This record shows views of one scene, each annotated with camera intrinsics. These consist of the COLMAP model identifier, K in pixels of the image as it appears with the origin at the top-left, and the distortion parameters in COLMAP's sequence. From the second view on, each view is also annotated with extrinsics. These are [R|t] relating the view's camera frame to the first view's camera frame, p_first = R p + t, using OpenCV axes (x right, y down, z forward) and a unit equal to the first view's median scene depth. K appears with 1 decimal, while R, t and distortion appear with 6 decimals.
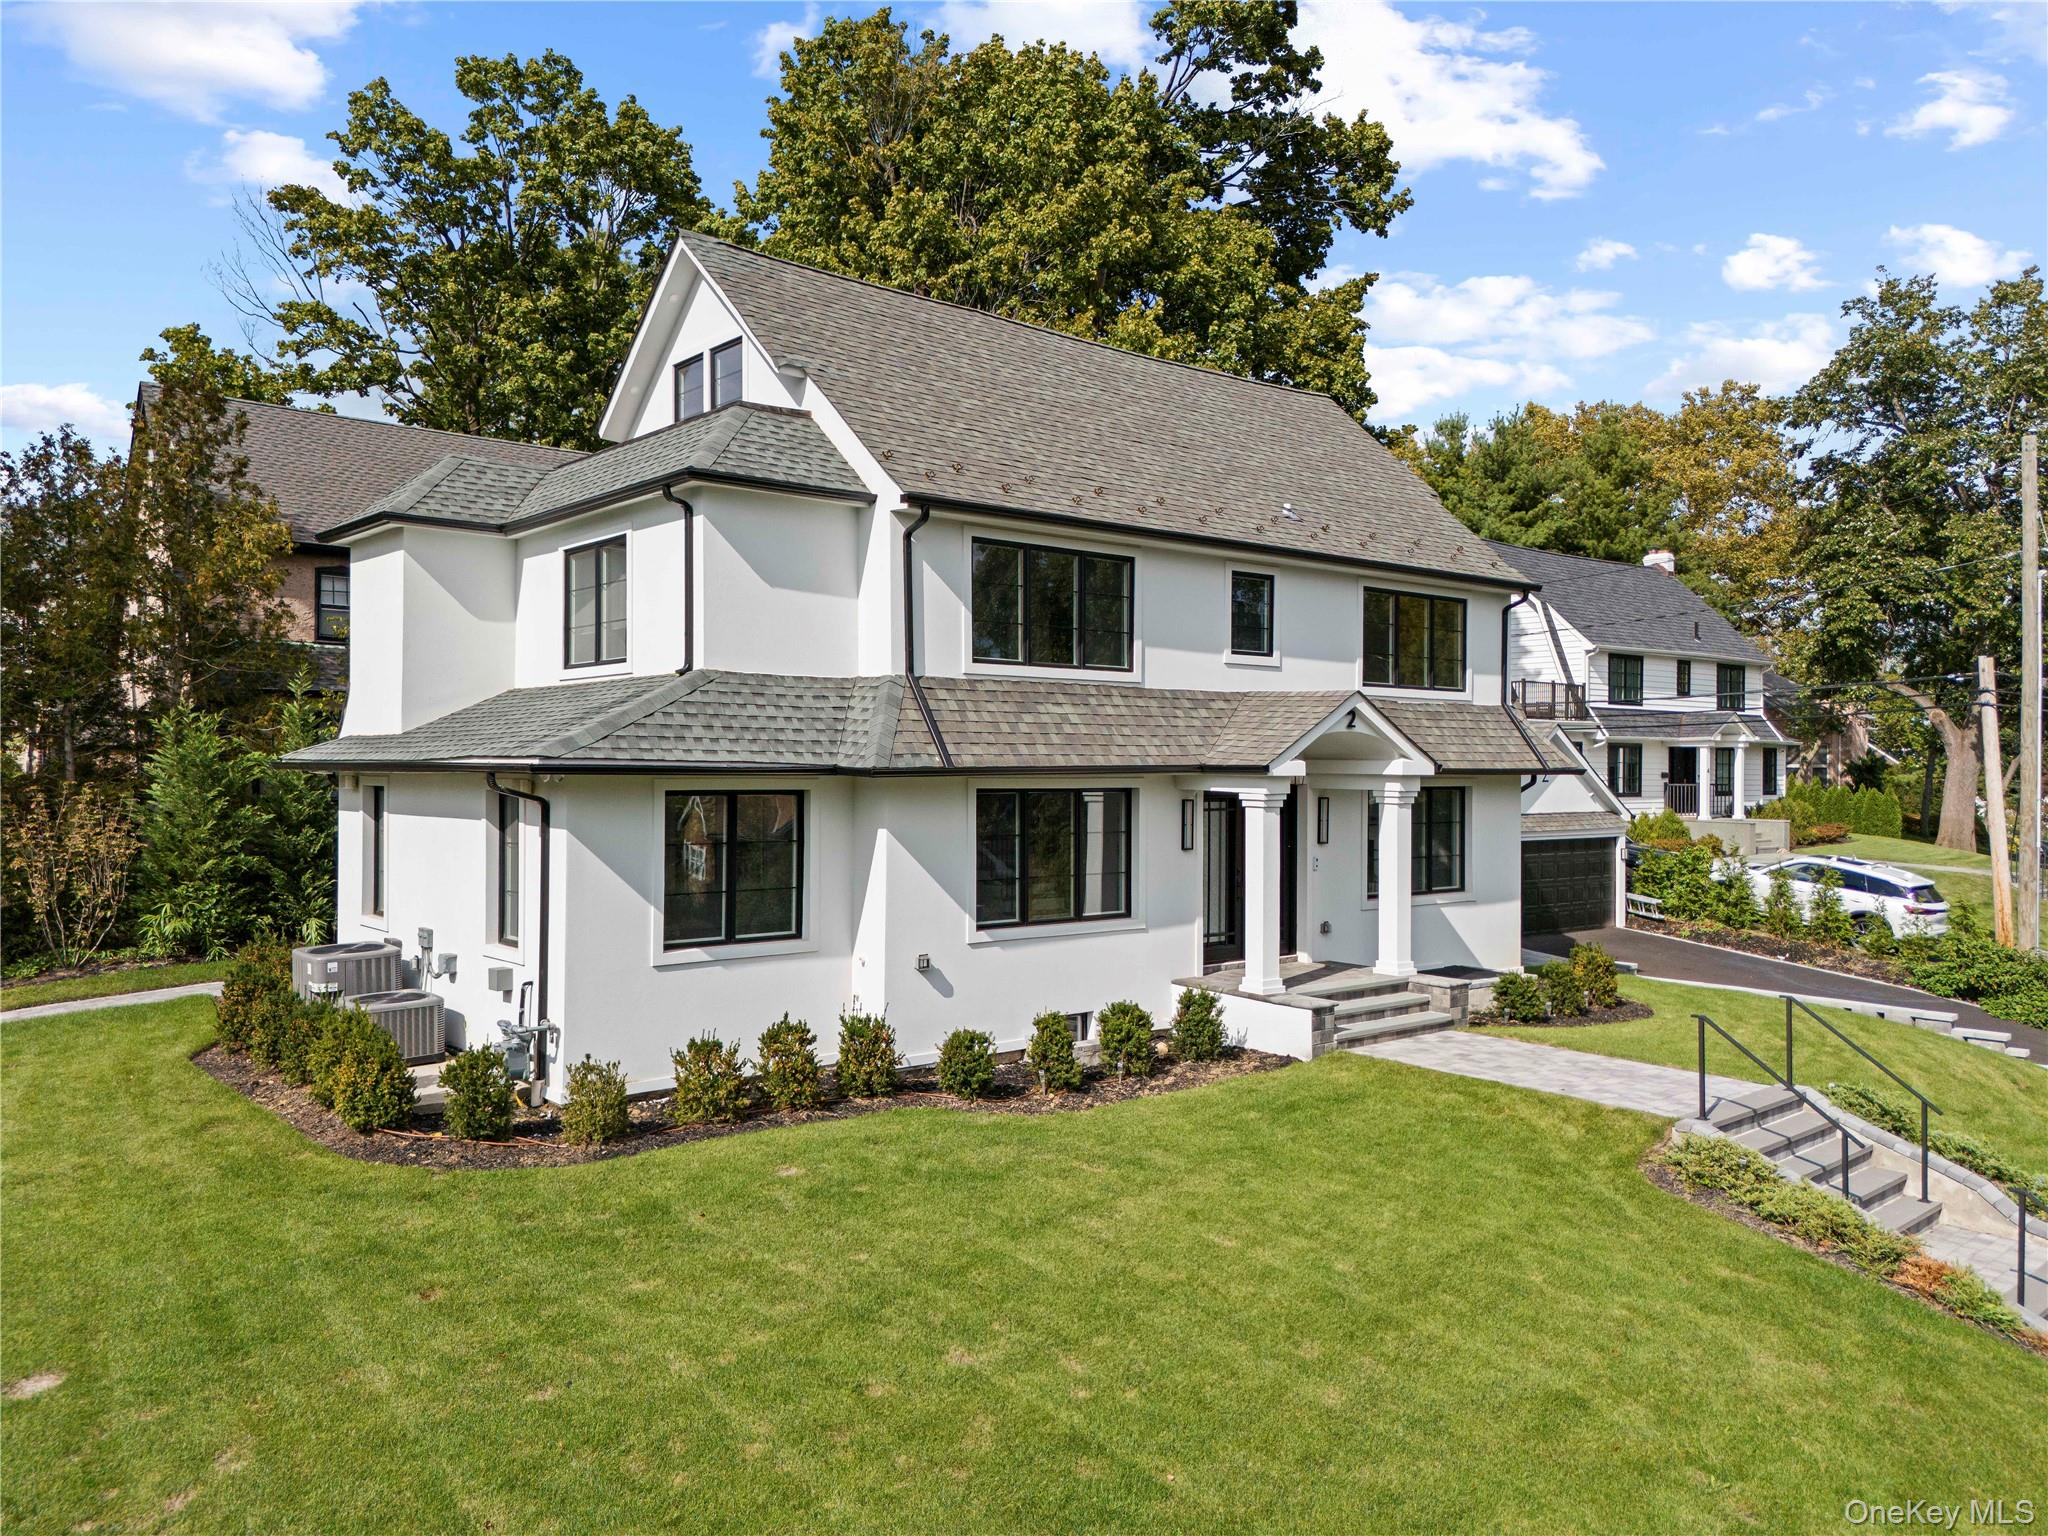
lens RADIAL K [[1512.0, 0, 1024.0], [0, 1512.0, 768.0], [0, 0, 1]] dist [0.088480, -0.098415]
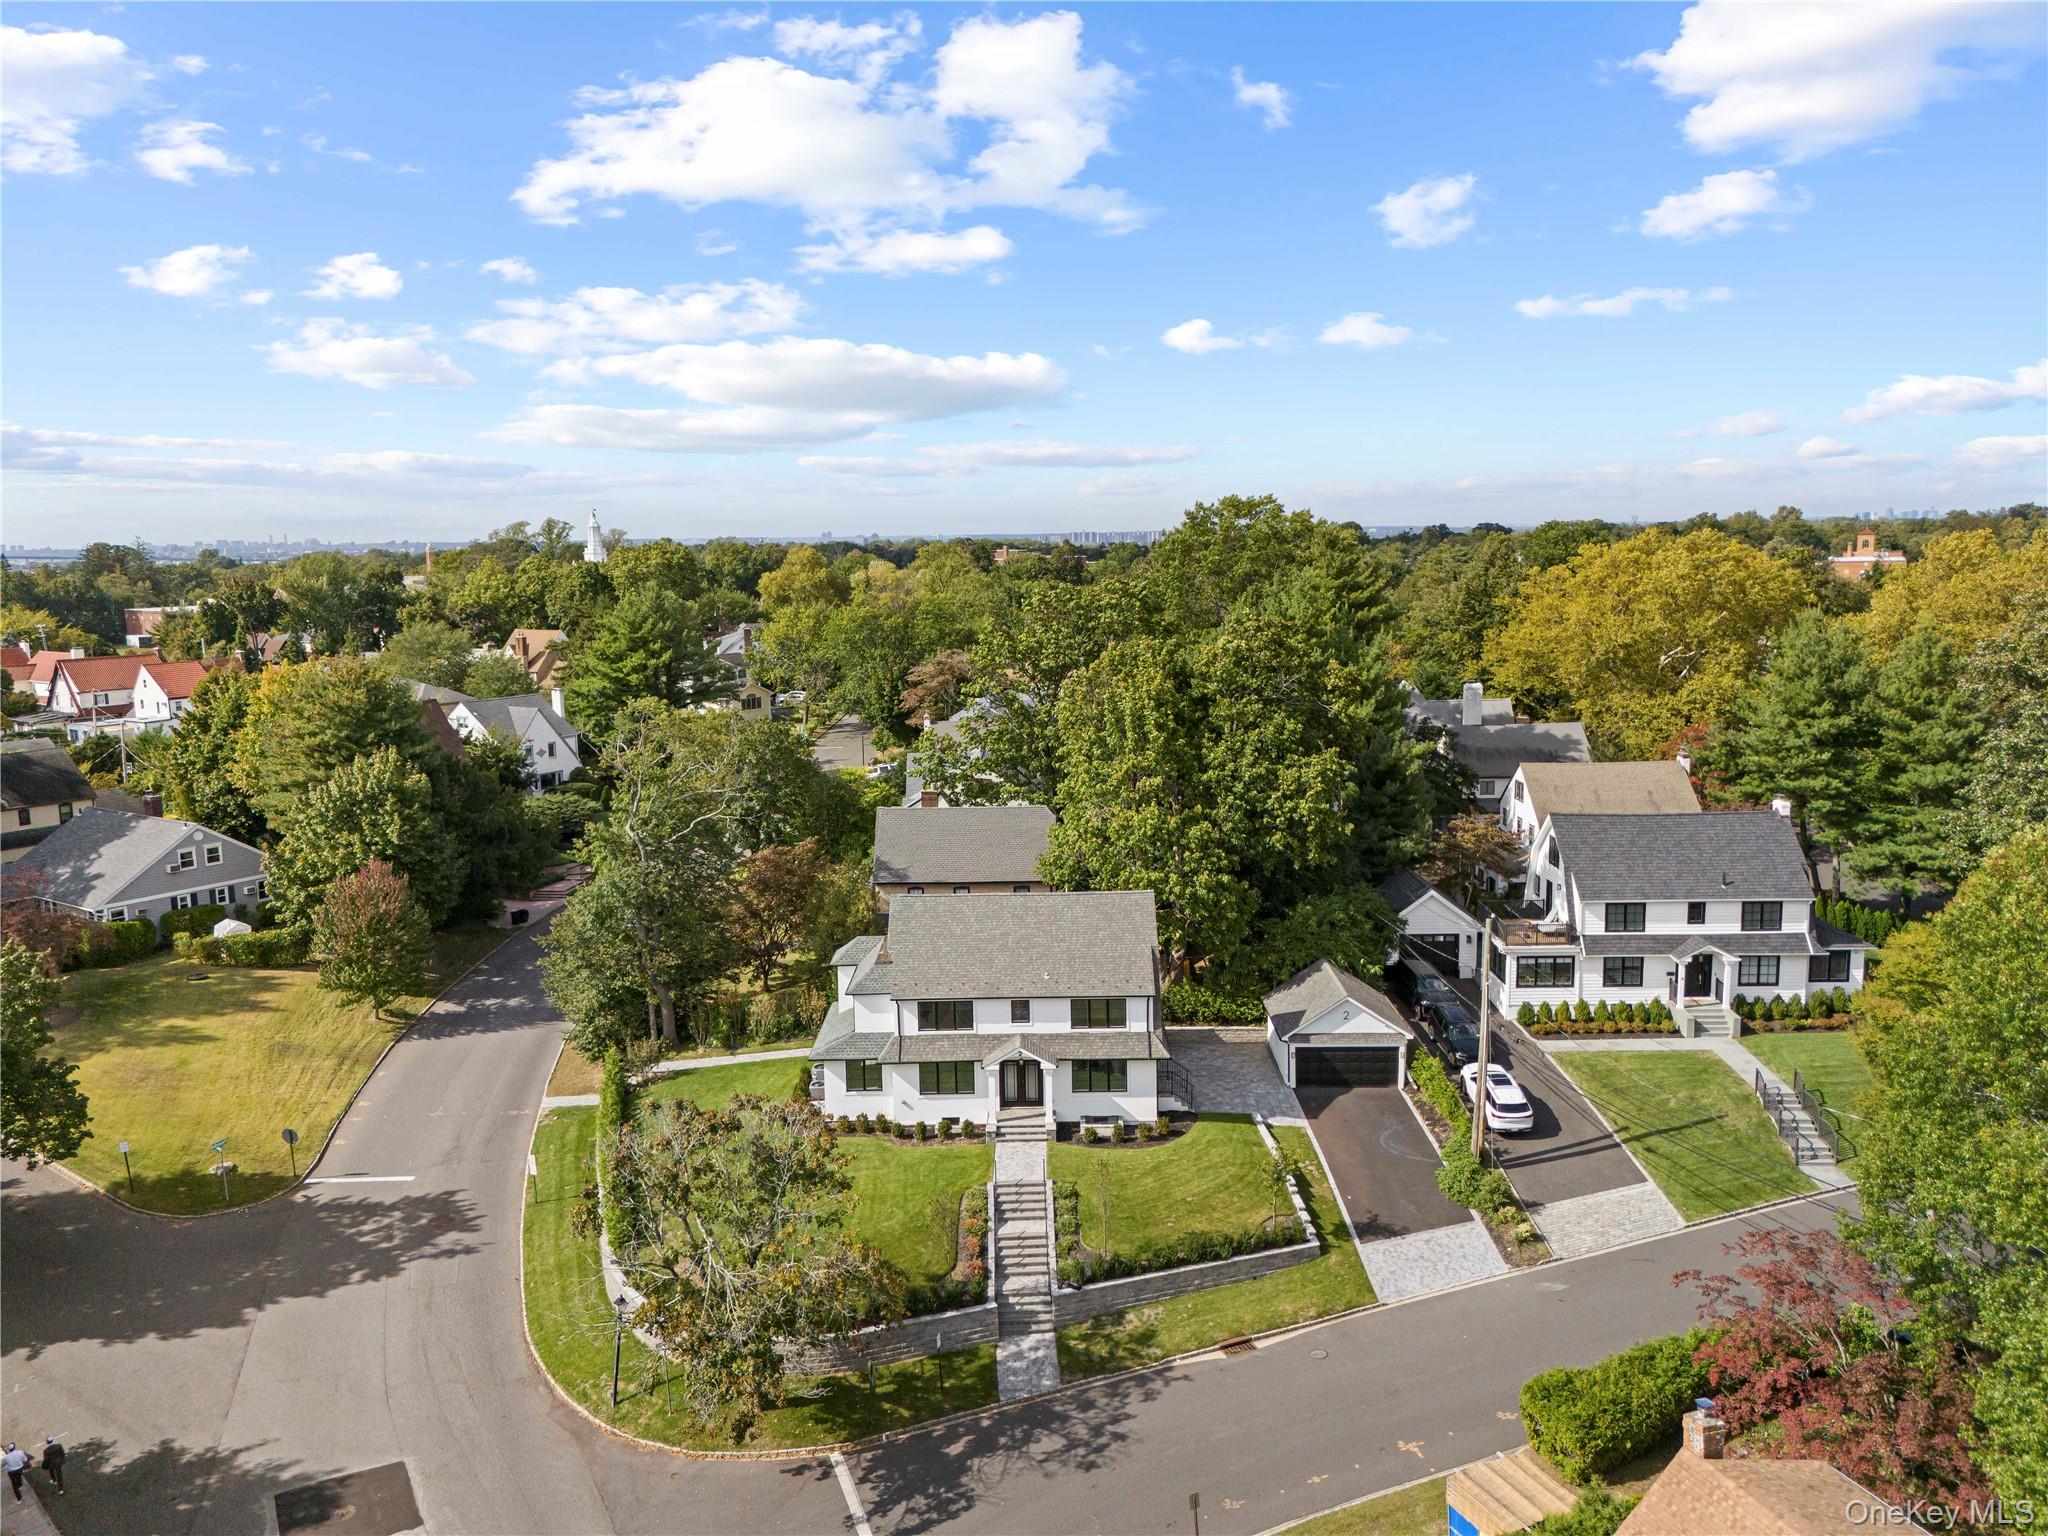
lens RADIAL K [[1512.0, 0, 1024.0], [0, 1512.0, 768.0], [0, 0, 1]] dist [0.088480, -0.098415]
pose [[0.759727, 0.081091, -0.645166, 2.417796], [0.022534, 0.988314, 0.150757, -1.210840], [0.649852, -0.129072, 0.749021, -1.569919]]
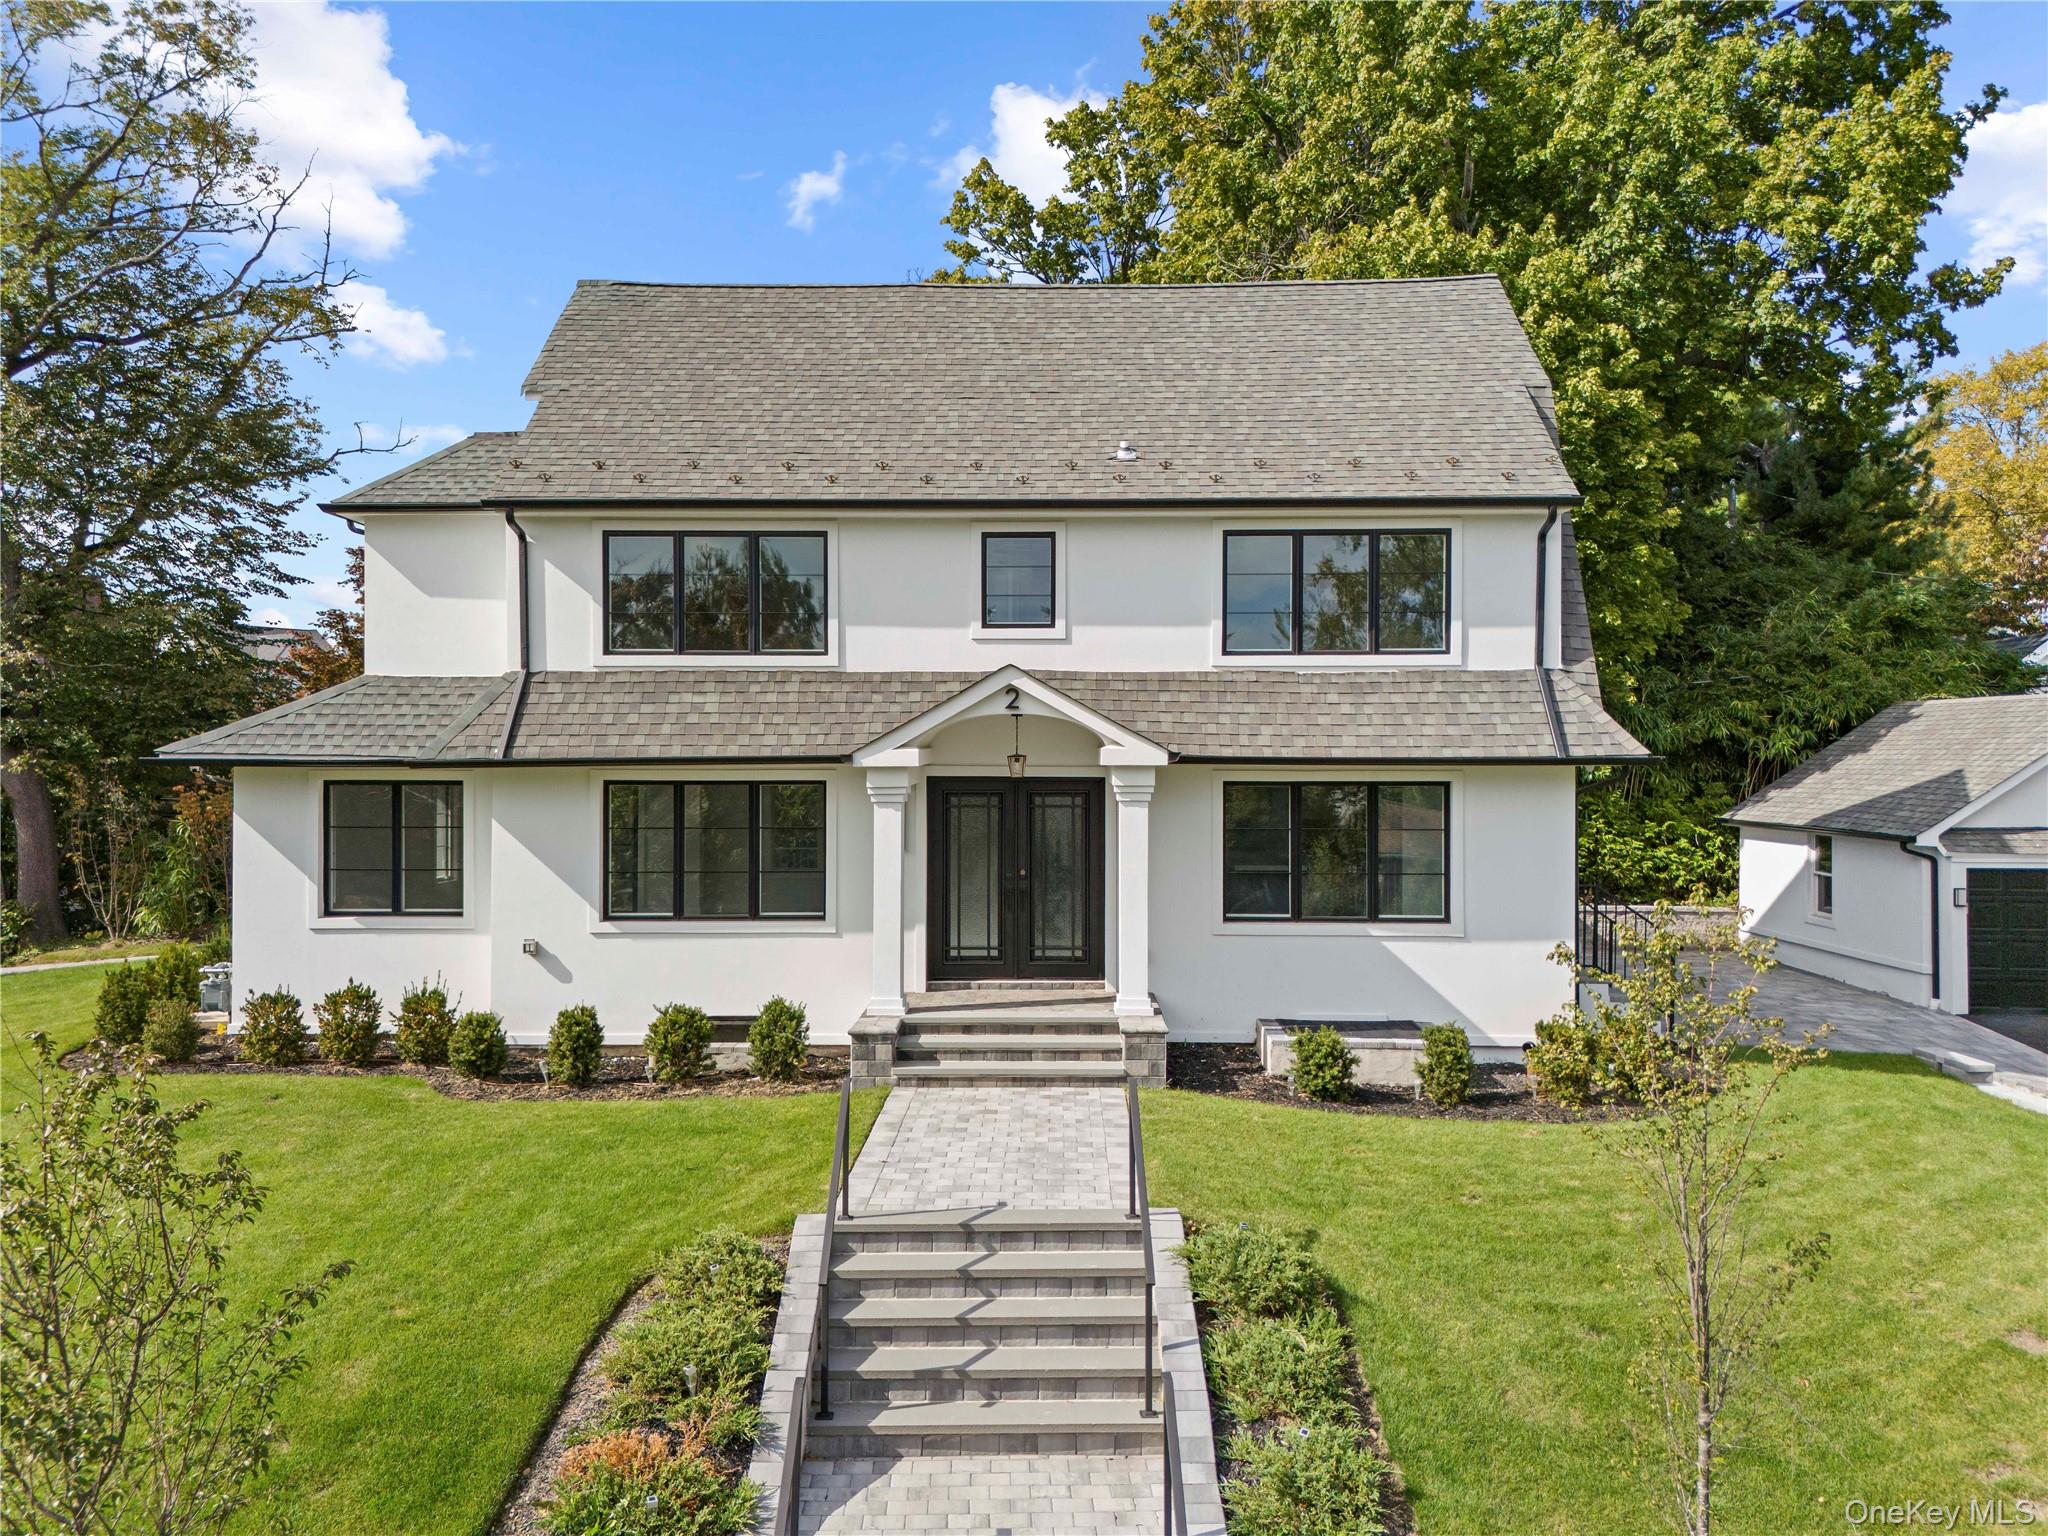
lens RADIAL K [[1526.3, 0, 1035.4], [0, 1526.3, 754.3], [0, 0, 1]] dist [0.076167, -0.077958]
pose [[0.756760, -0.008748, -0.653634, 0.742807], [0.004141, 0.999955, -0.008588, 0.005528], [0.653679, 0.003792, 0.756762, 0.358402]]
